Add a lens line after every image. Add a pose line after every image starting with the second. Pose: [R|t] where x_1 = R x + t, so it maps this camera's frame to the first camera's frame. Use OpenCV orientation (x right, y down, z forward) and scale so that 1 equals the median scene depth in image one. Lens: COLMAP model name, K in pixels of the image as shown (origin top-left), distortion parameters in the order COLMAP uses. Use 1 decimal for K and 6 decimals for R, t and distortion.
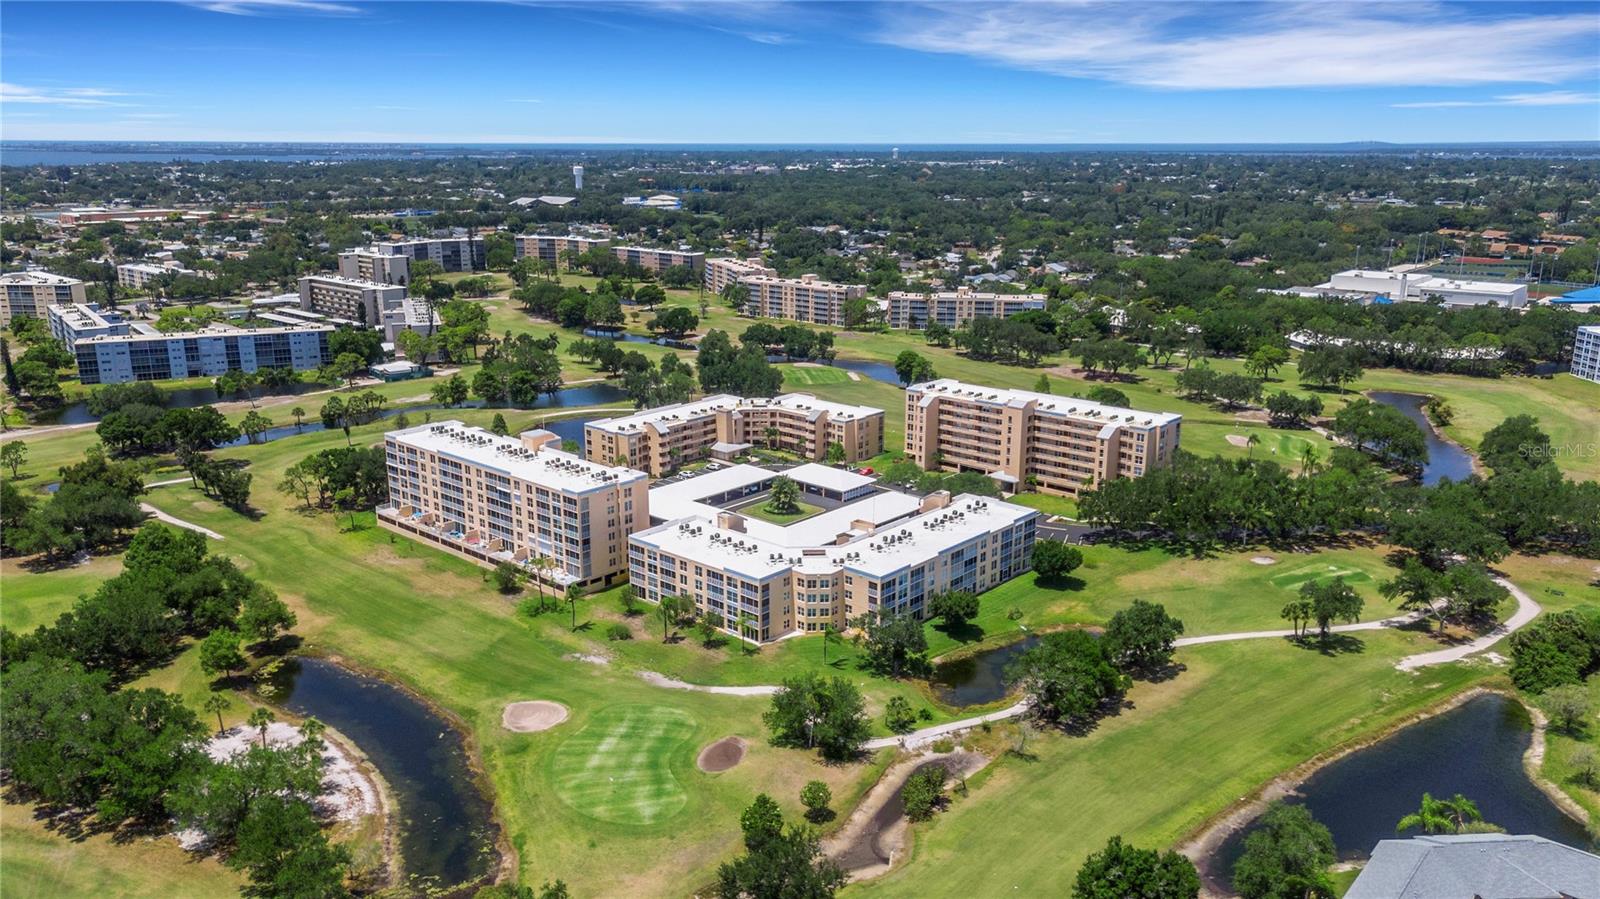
lens RADIAL K [[1203.4, 0, 800.0], [0, 1203.4, 449.5], [0, 0, 1]] dist [0.039938, -0.005725]
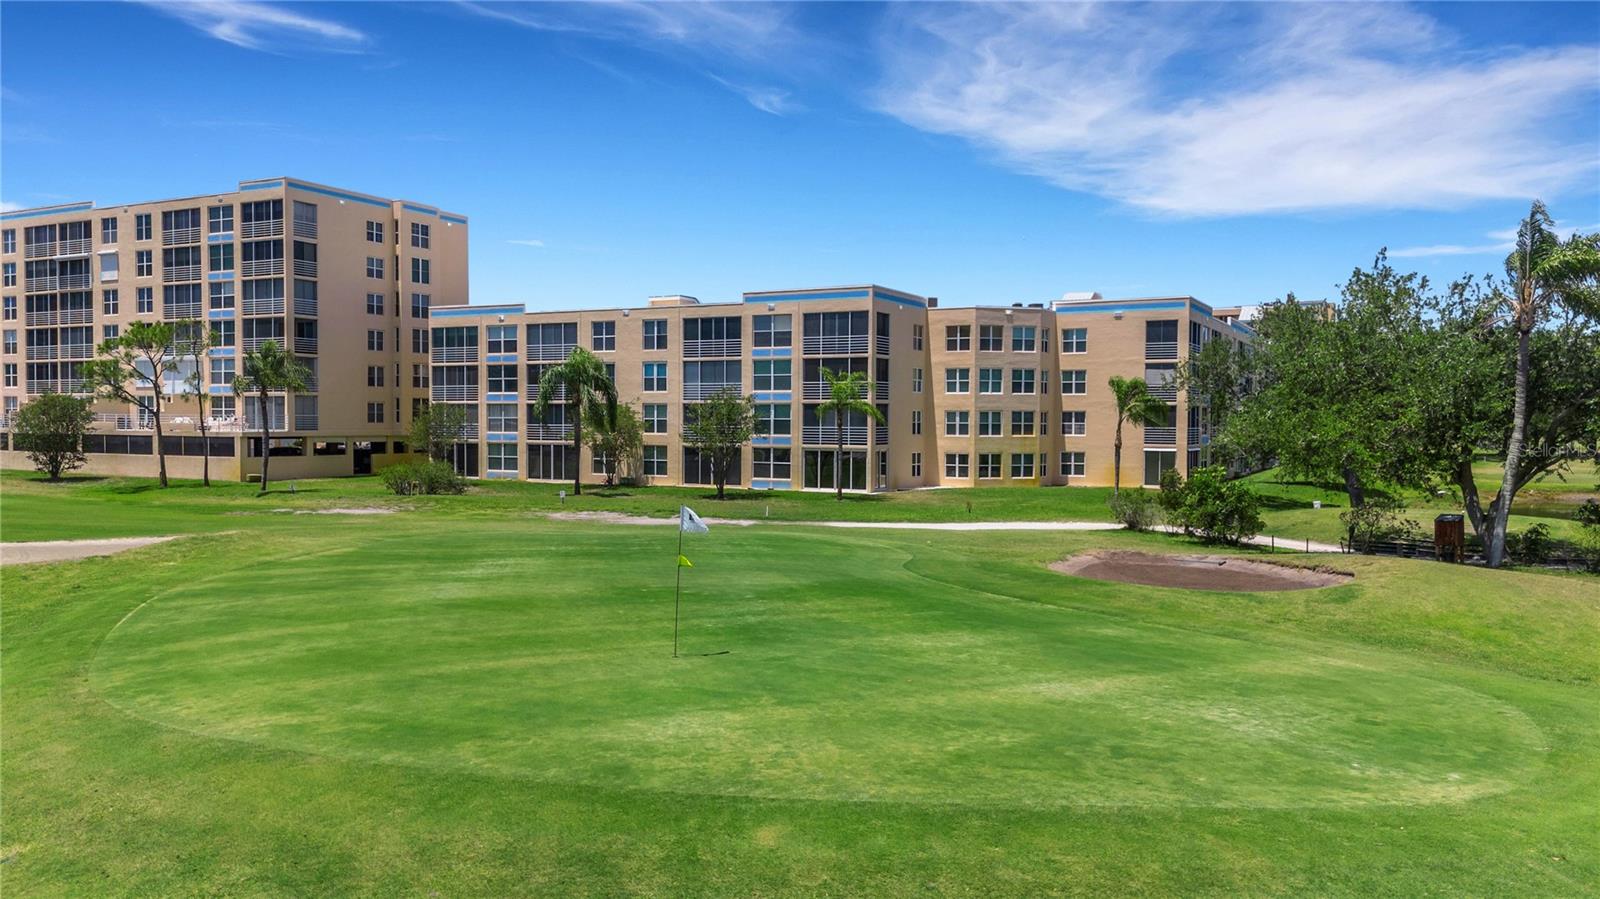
lens RADIAL K [[1203.4, 0, 800.0], [0, 1203.4, 449.5], [0, 0, 1]] dist [0.039938, -0.005725]
pose [[0.970761, -0.005053, 0.239995, -0.128860], [0.053883, 0.978852, -0.197345, 0.207627], [-0.233922, 0.204506, 0.950504, 0.666051]]
